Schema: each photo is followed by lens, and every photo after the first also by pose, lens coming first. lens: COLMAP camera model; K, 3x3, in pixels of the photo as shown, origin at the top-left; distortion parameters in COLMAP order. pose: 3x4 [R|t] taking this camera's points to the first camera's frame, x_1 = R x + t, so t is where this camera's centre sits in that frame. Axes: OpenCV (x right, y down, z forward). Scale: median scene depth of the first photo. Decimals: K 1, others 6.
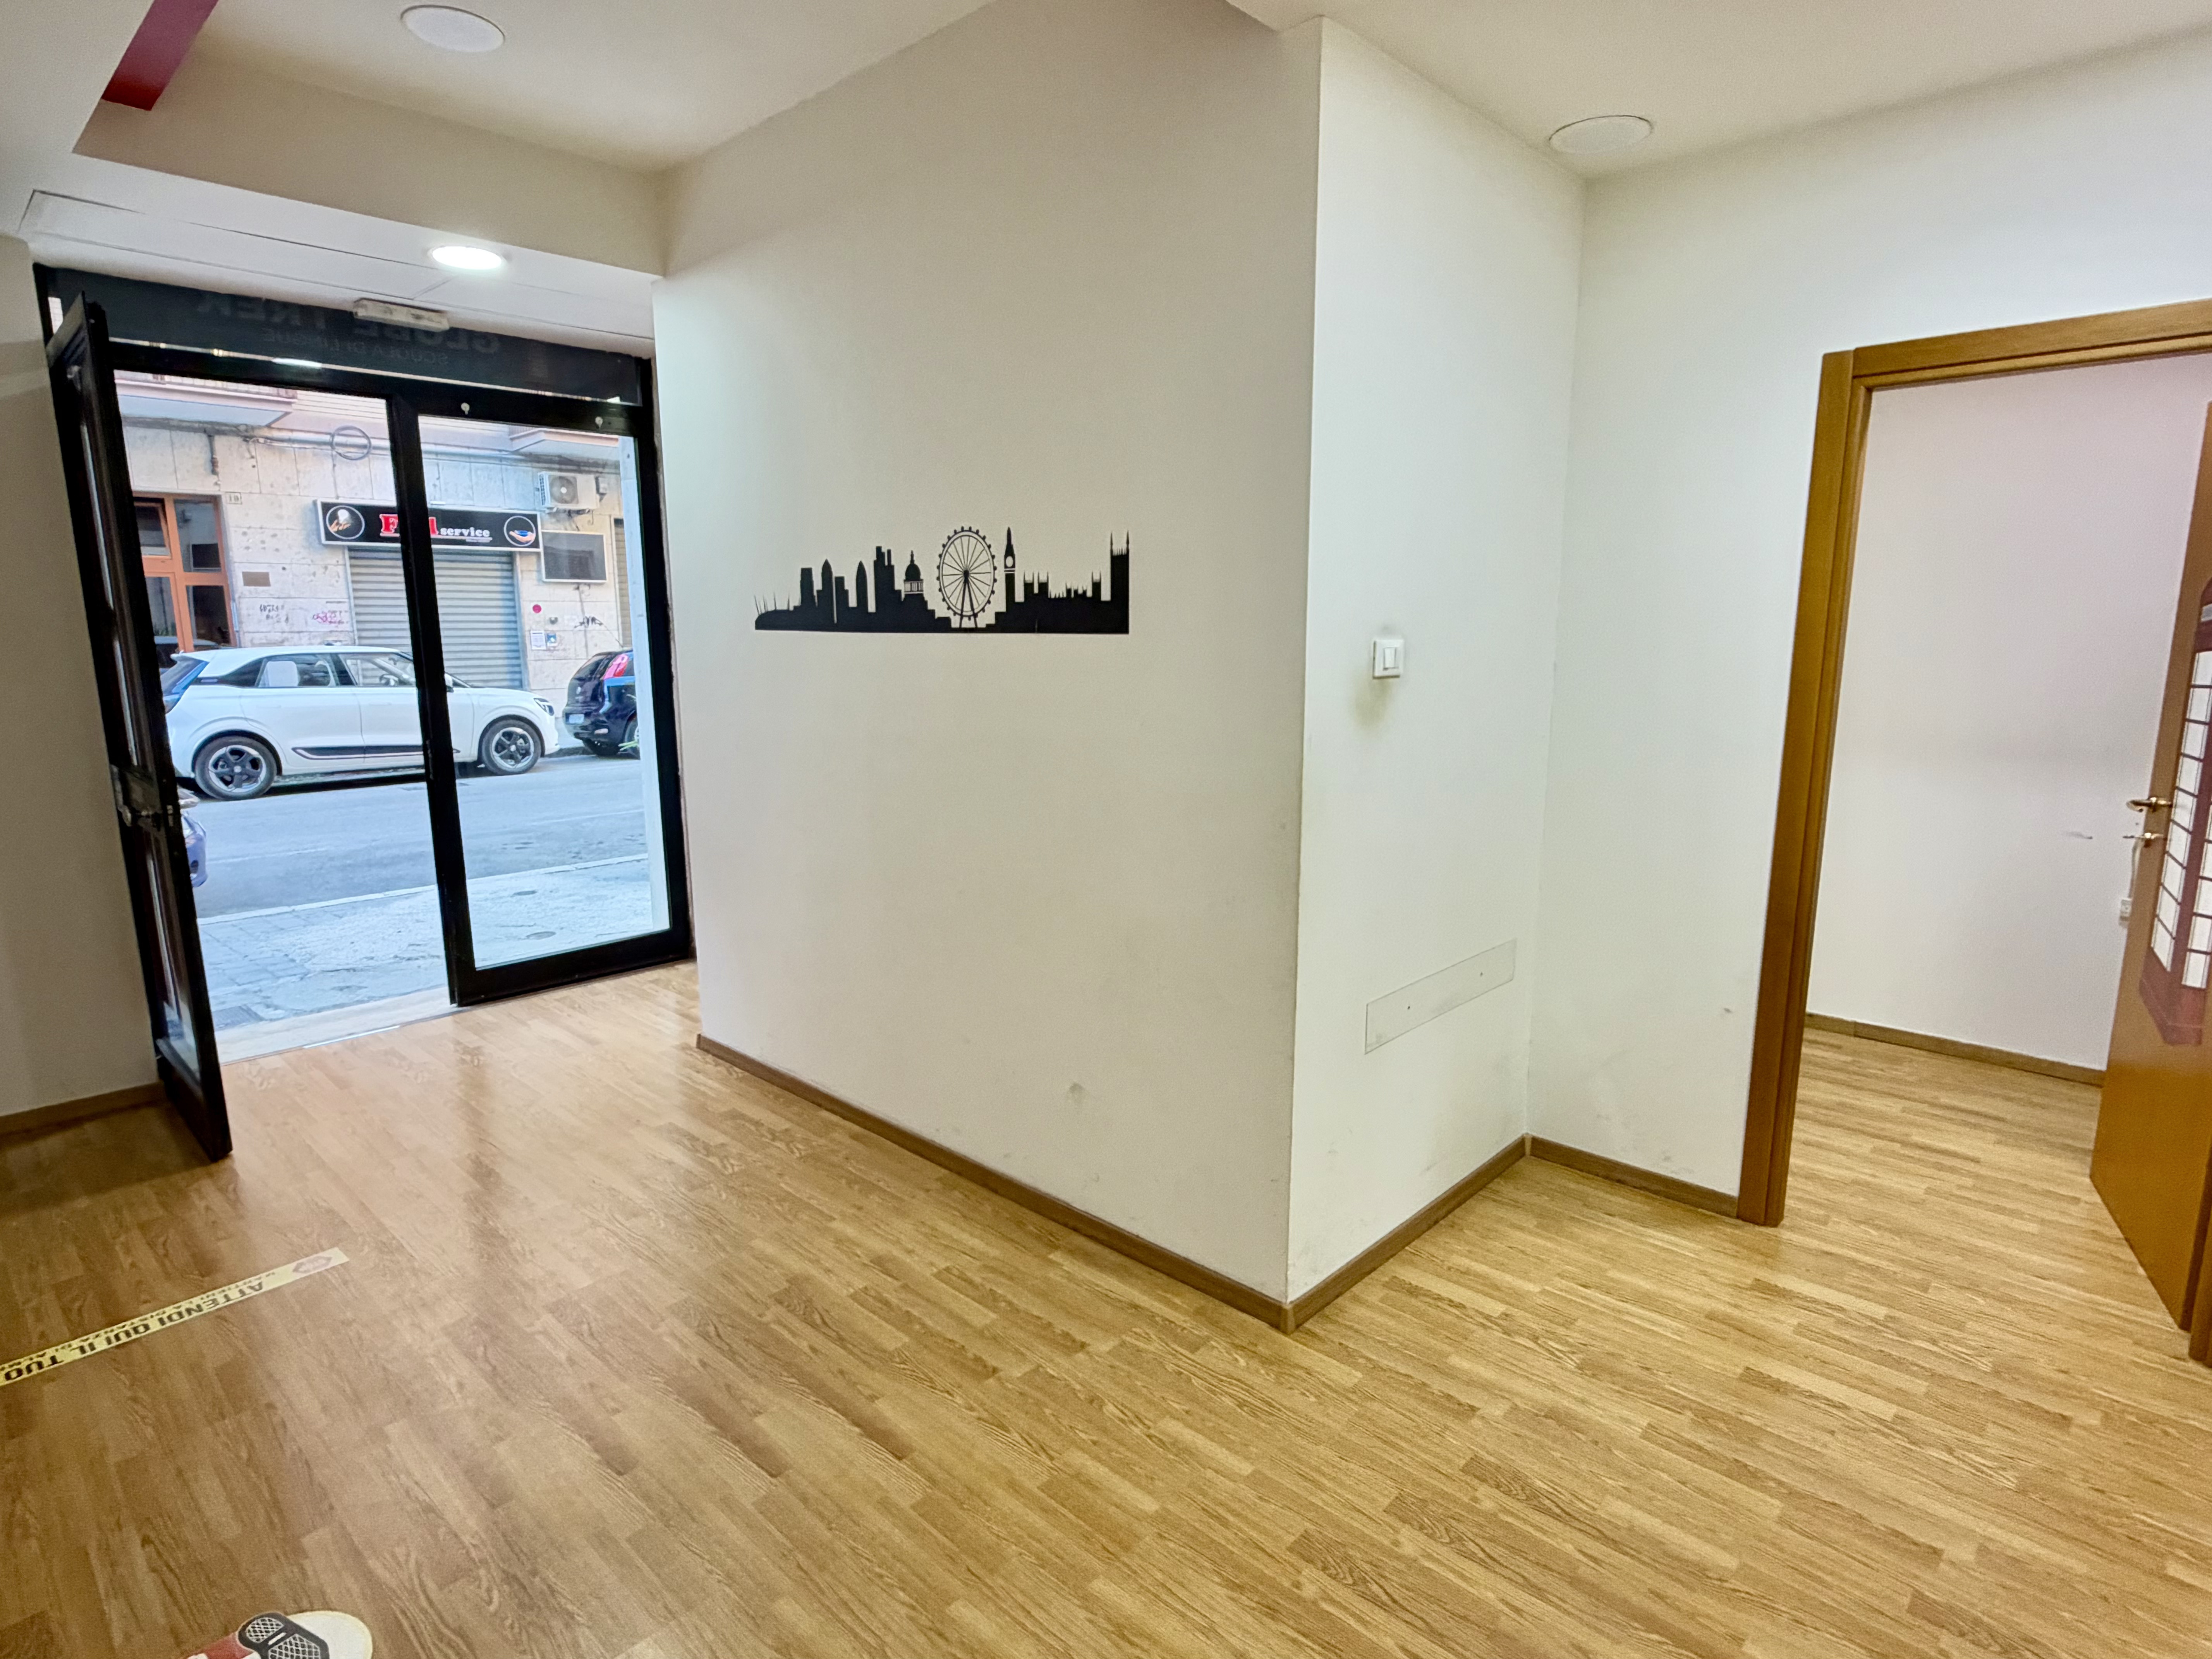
lens RADIAL K [[1188.8, 0, 1109.4], [0, 1188.8, 832.5], [0, 0, 1]] dist [-0.000488, 0.000469]
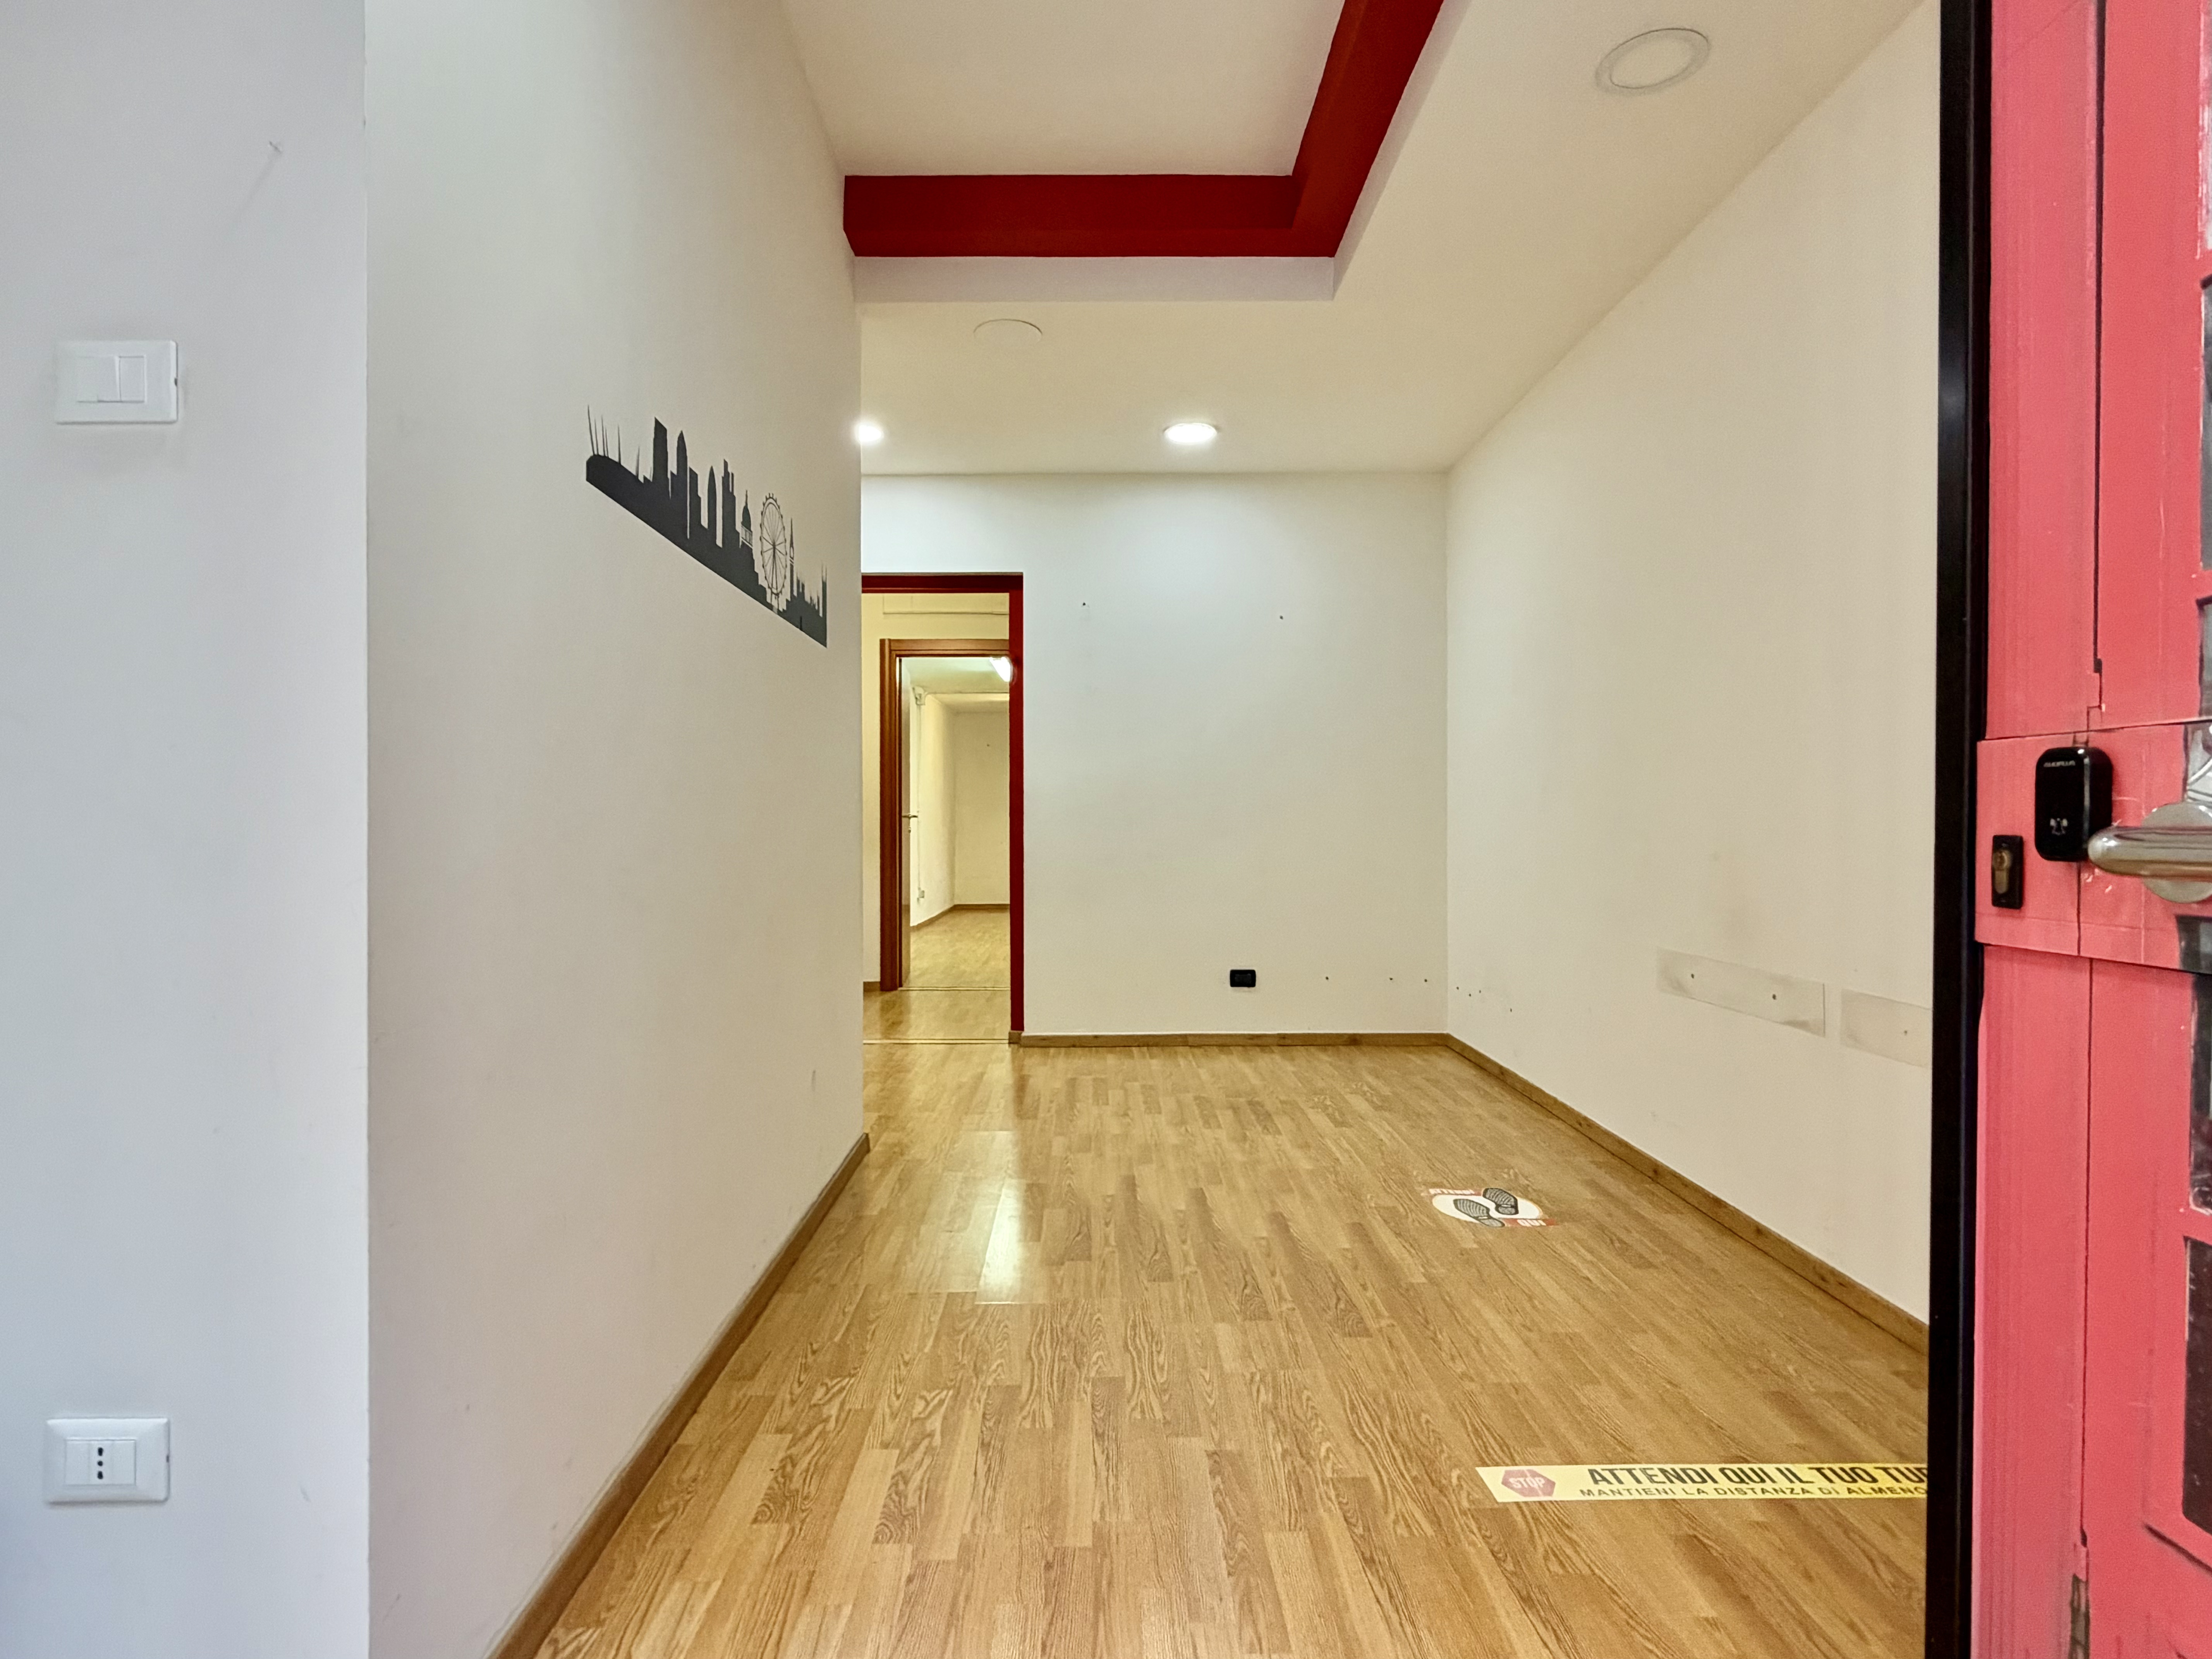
lens RADIAL K [[1188.8, 0, 1106.6], [0, 1188.8, 829.4], [0, 0, 1]] dist [-0.000488, 0.000469]
pose [[-0.694326, -0.000135, 0.719660, -0.980299], [0.132208, 0.982957, 0.127739, -0.095204], [-0.707412, 0.183838, -0.682475, 1.543584]]
